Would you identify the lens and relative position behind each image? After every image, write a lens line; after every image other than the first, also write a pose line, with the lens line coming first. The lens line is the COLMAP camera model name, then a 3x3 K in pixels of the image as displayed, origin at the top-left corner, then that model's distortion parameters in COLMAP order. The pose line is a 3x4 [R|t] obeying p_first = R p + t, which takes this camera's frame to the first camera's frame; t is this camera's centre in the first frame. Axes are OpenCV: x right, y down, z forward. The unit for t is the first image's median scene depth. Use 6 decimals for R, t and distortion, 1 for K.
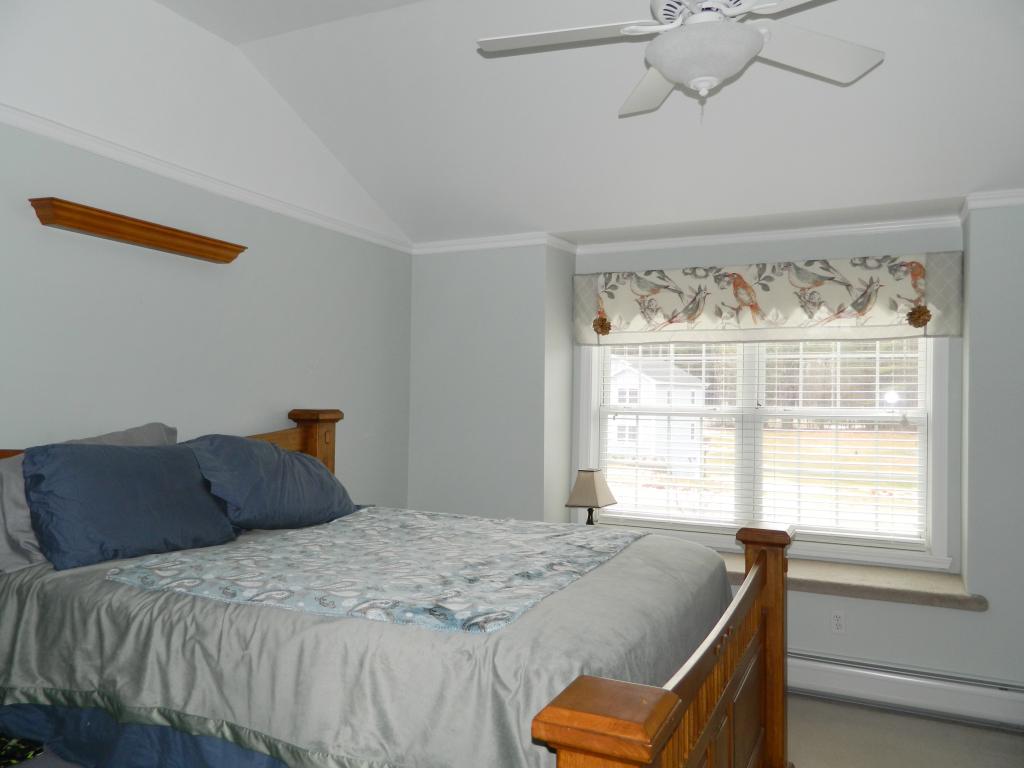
lens RADIAL K [[762.0, 0, 512.0], [0, 762.0, 384.0], [0, 0, 1]] dist [0.003771, -0.000874]
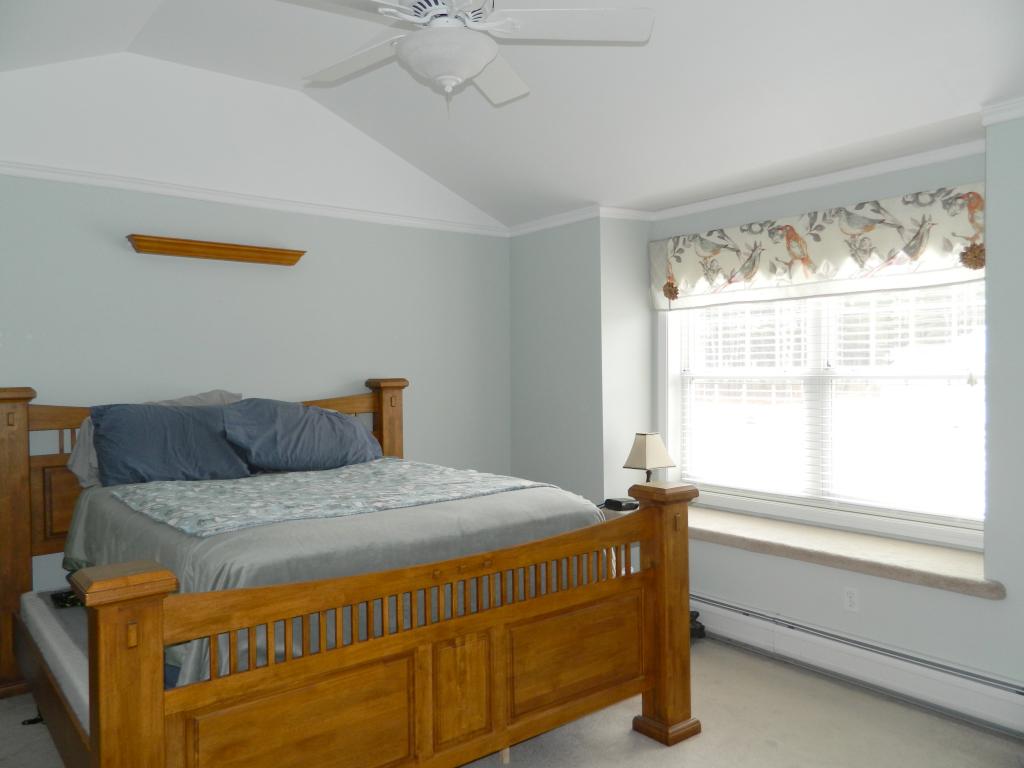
lens RADIAL K [[762.0, 0, 512.0], [0, 762.0, 384.0], [0, 0, 1]] dist [0.003771, -0.000874]
pose [[0.897945, -0.015036, -0.439851, 0.404163], [0.030842, 0.999109, 0.028809, 0.012130], [0.439025, -0.039435, 0.897609, 0.004045]]
